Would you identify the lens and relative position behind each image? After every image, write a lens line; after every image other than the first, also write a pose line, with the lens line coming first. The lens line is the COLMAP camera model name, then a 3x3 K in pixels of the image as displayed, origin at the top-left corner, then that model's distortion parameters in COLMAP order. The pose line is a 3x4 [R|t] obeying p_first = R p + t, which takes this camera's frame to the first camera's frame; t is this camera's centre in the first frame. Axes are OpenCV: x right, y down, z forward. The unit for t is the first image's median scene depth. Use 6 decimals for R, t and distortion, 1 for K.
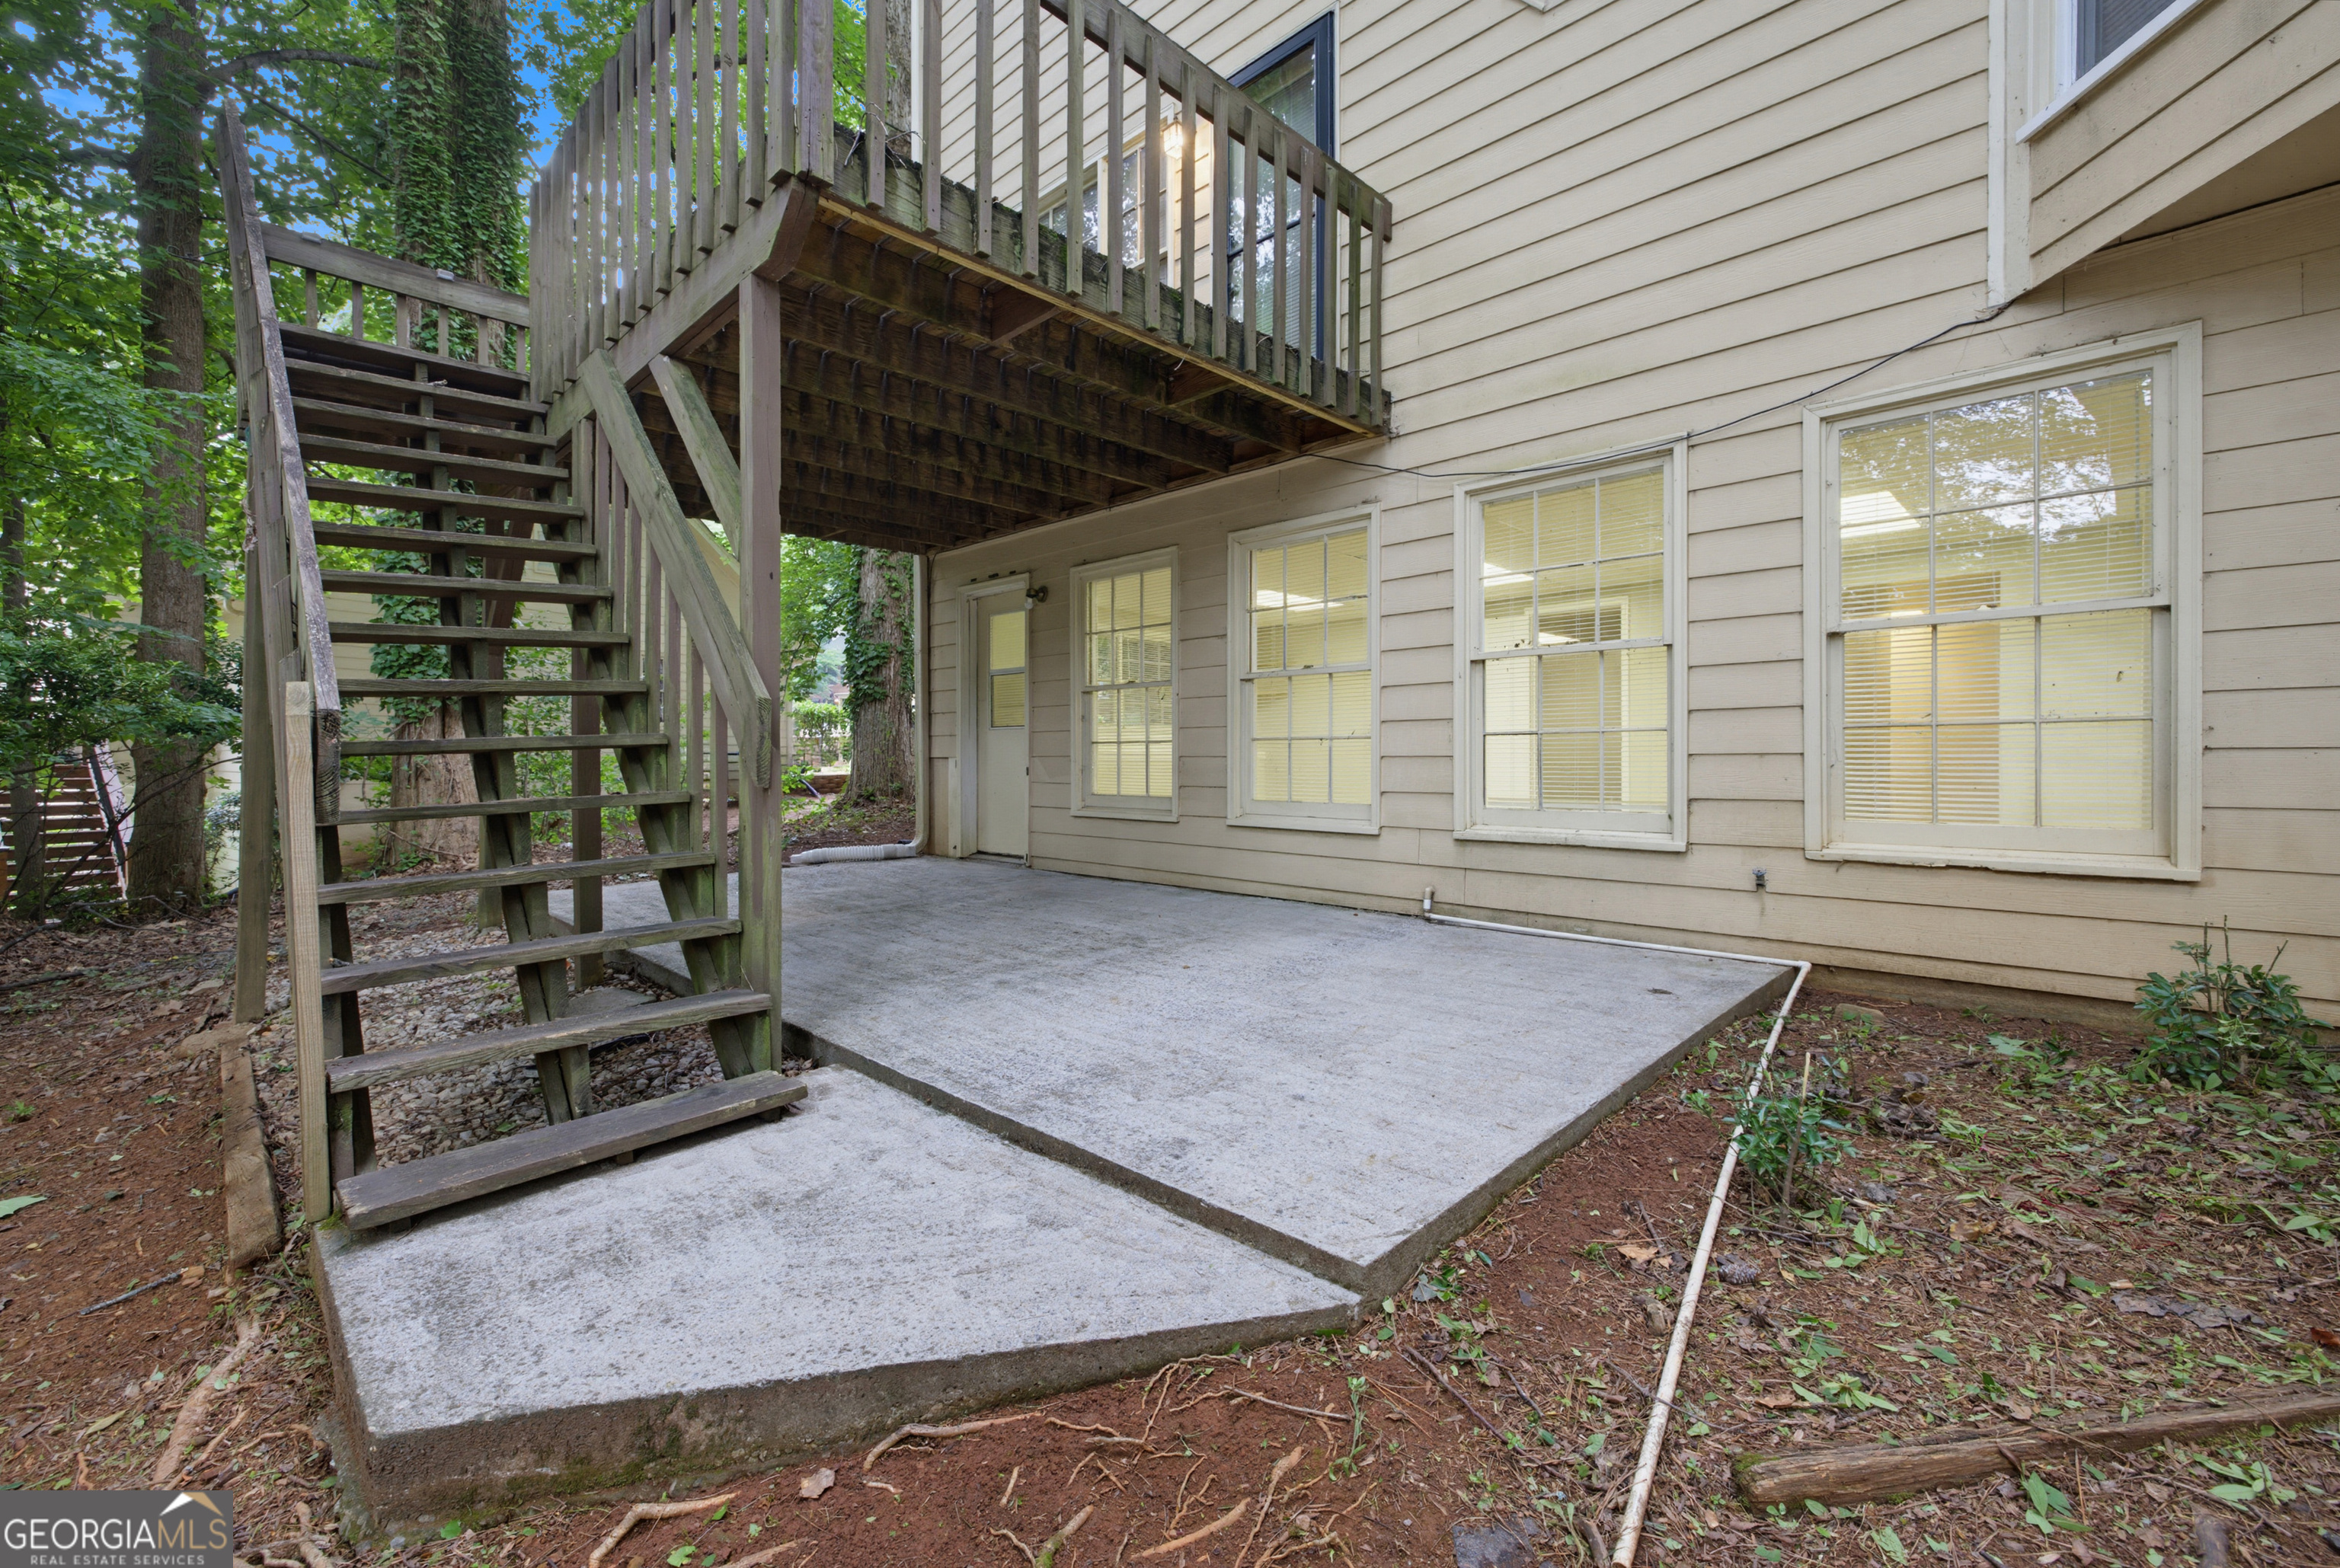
lens RADIAL K [[1001.7, 0, 1170.0], [0, 1001.7, 784.0], [0, 0, 1]] dist [-0.000635, -0.000140]
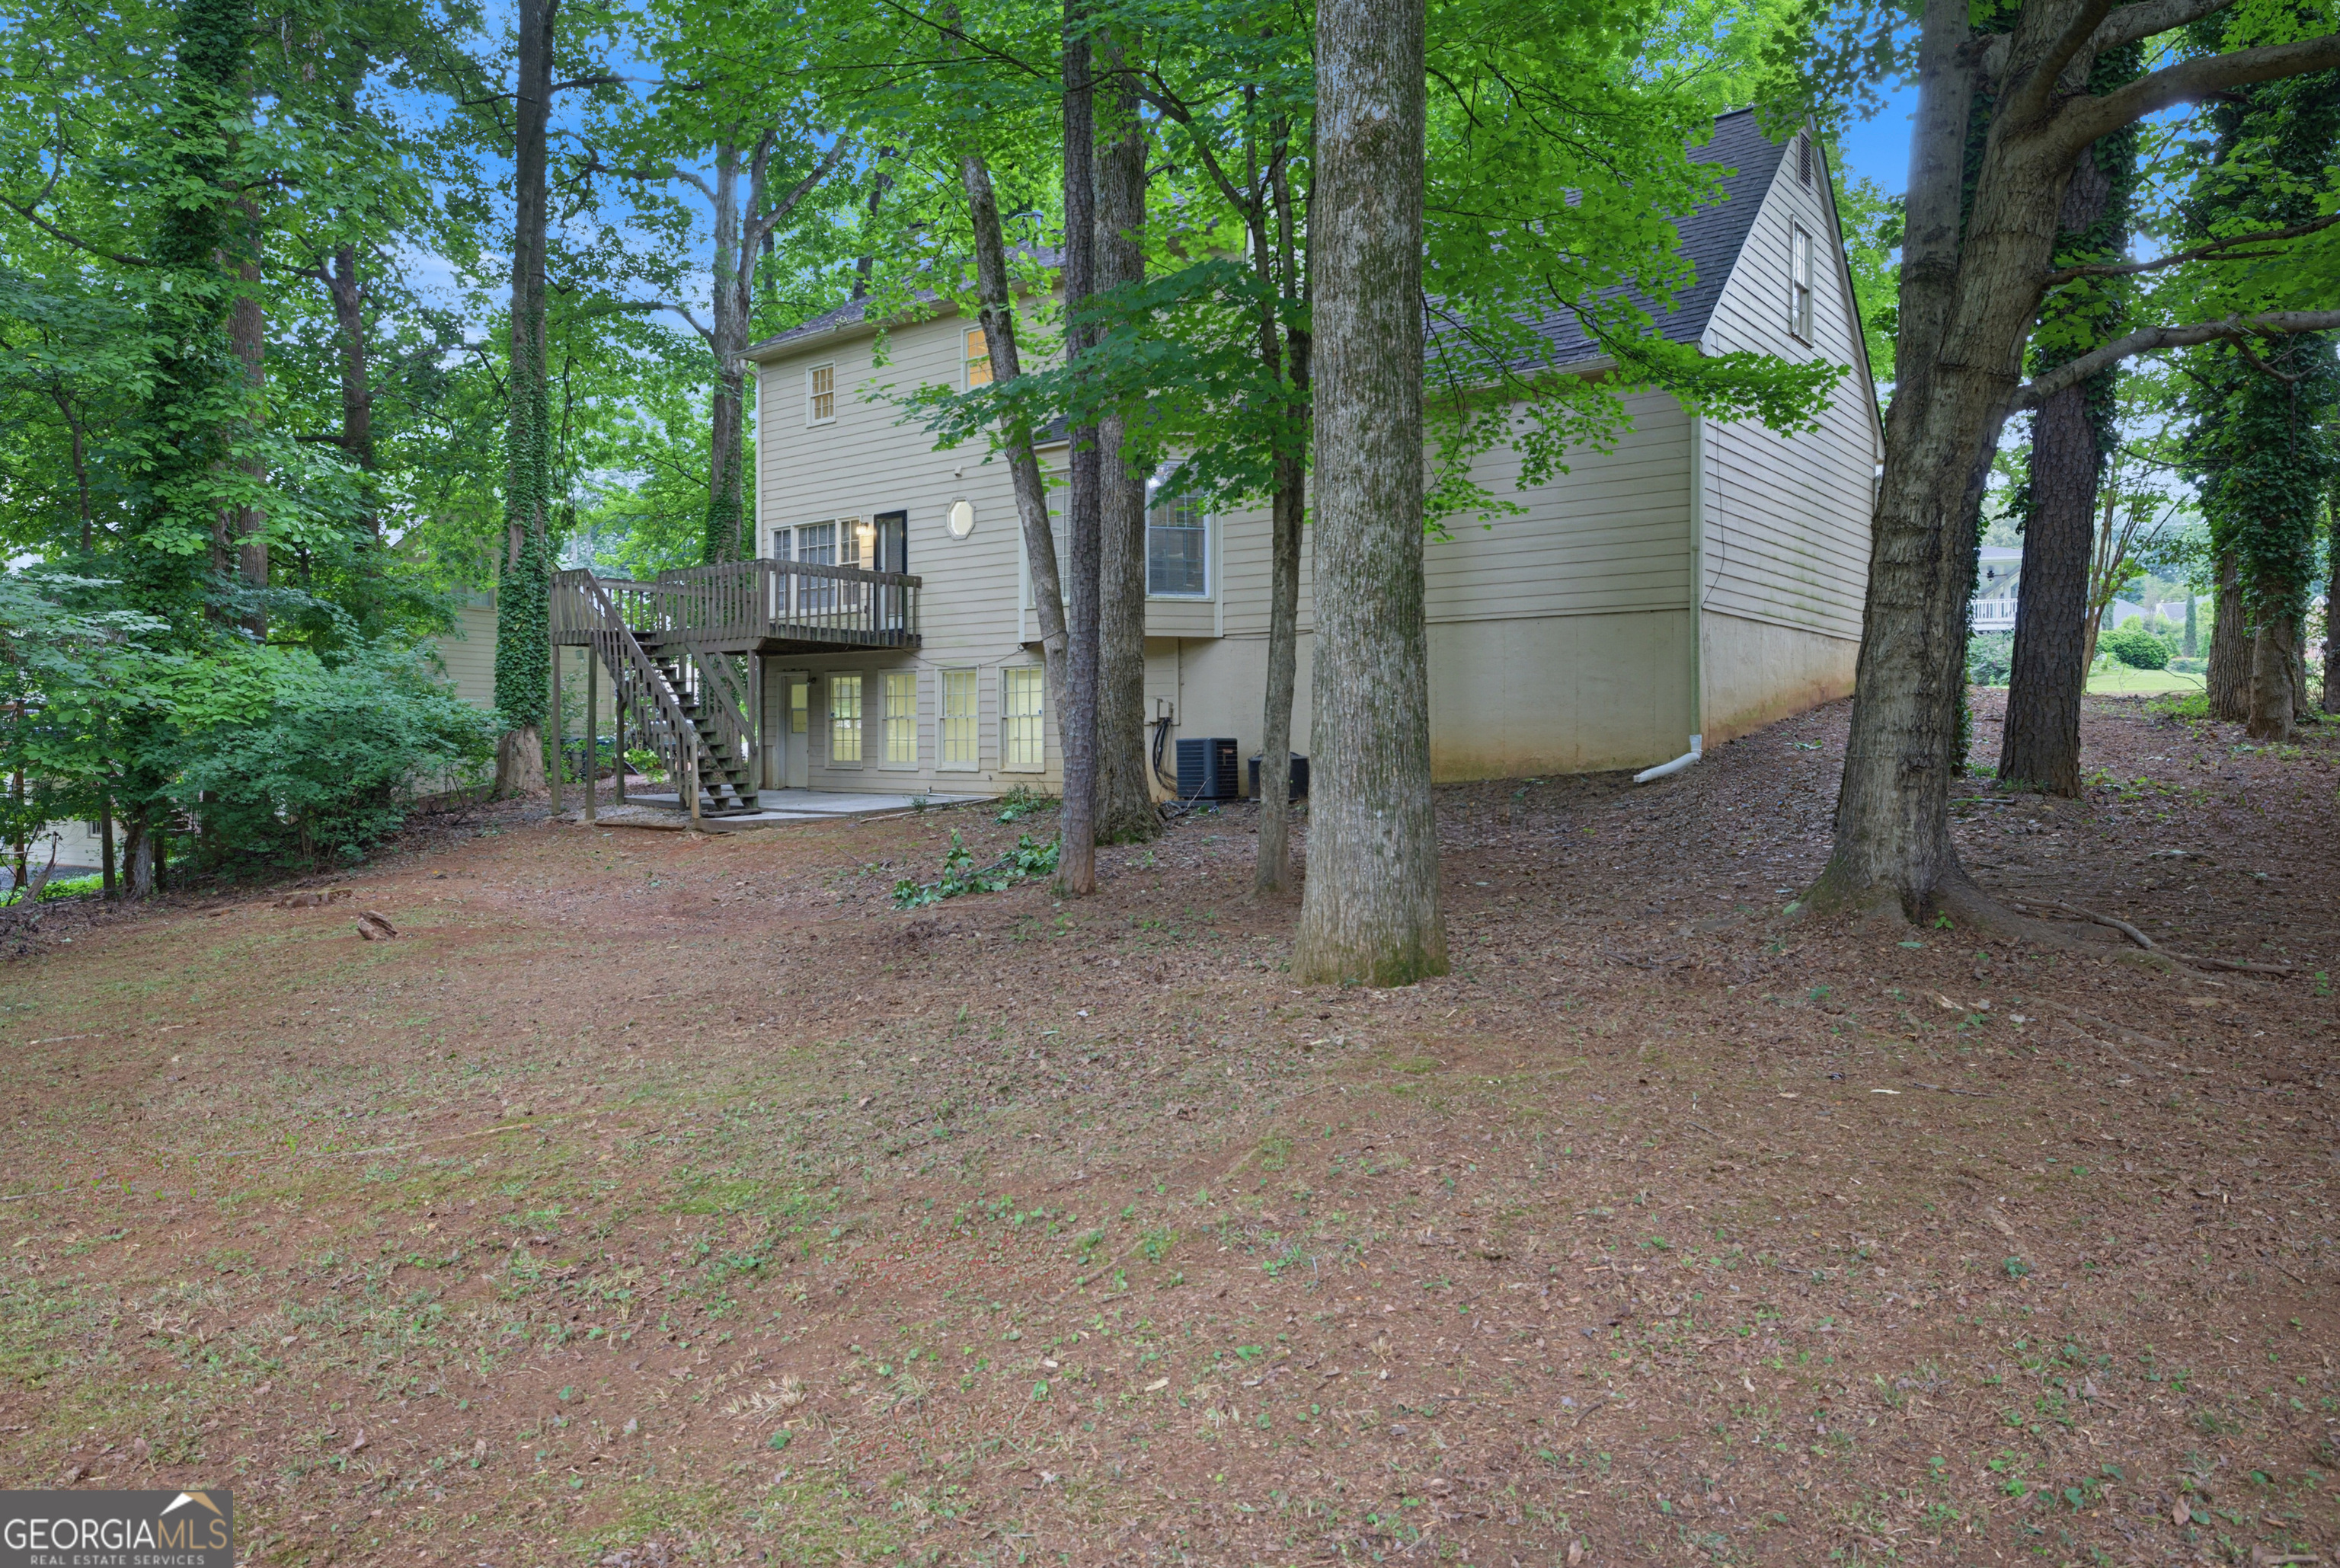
lens RADIAL K [[1501.1, 0, 1170.0], [0, 1501.1, 784.0], [0, 0, 1]] dist [0.000165, -0.000022]
pose [[0.995272, -0.000352, 0.097131, 0.489217], [0.000559, 0.999998, -0.002103, 0.095164], [-0.097130, 0.002148, 0.995269, -3.500471]]
